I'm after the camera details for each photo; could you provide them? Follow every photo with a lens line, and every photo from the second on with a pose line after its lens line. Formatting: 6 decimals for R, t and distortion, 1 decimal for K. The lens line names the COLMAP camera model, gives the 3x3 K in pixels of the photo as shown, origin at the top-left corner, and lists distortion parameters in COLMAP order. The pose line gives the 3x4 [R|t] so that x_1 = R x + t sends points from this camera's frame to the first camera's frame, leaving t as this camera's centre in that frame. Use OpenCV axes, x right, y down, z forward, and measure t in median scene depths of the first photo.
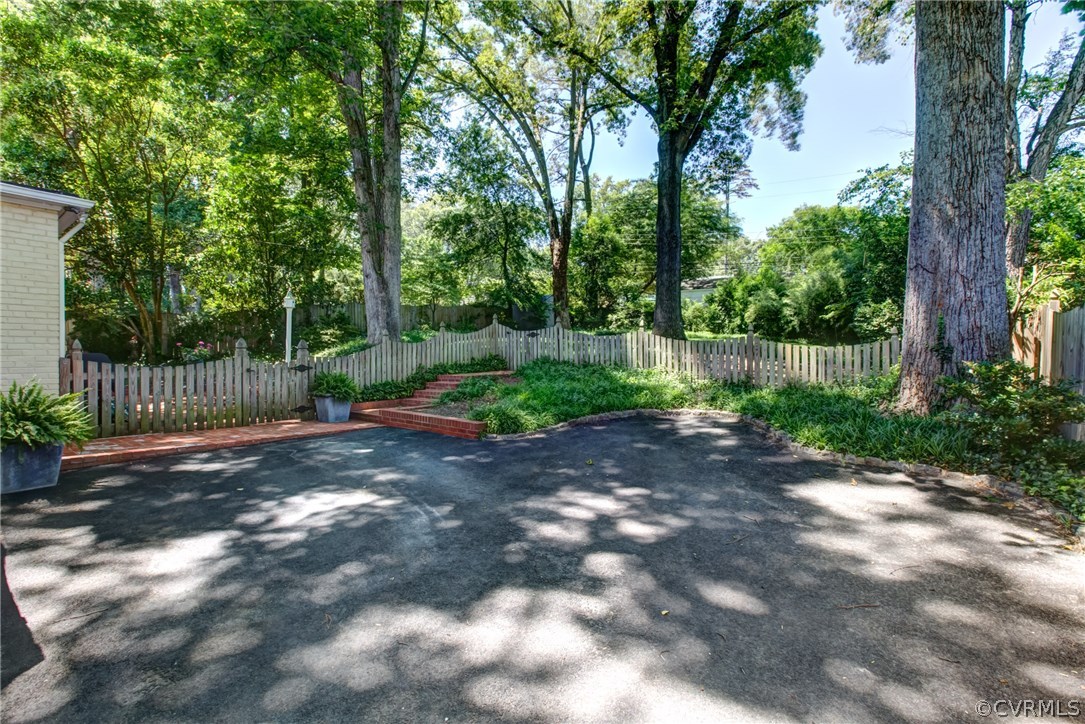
lens RADIAL K [[502.3, 0, 541.6], [0, 502.3, 360.0], [0, 0, 1]] dist [0.000178, 0.000179]
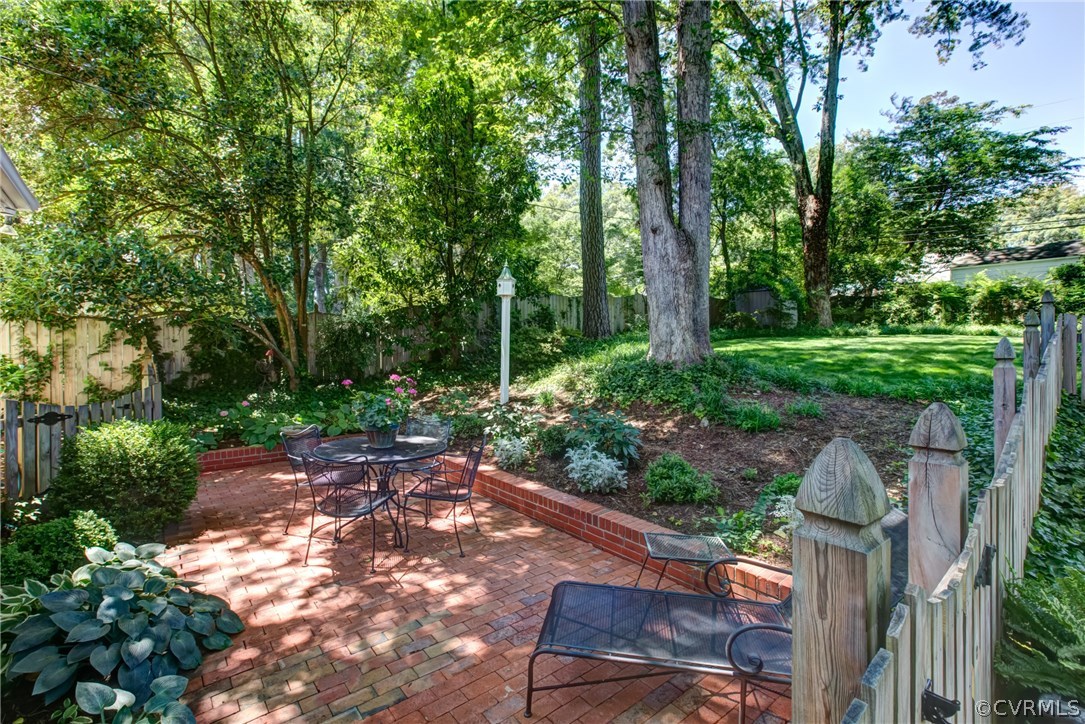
lens RADIAL K [[502.3, 0, 543.4], [0, 502.3, 362.4], [0, 0, 1]] dist [0.000178, 0.000179]
pose [[0.982278, -0.008591, -0.187234, -0.322706], [0.009278, 0.999953, 0.002793, -0.027484], [0.187202, -0.004481, 0.982311, 0.404382]]
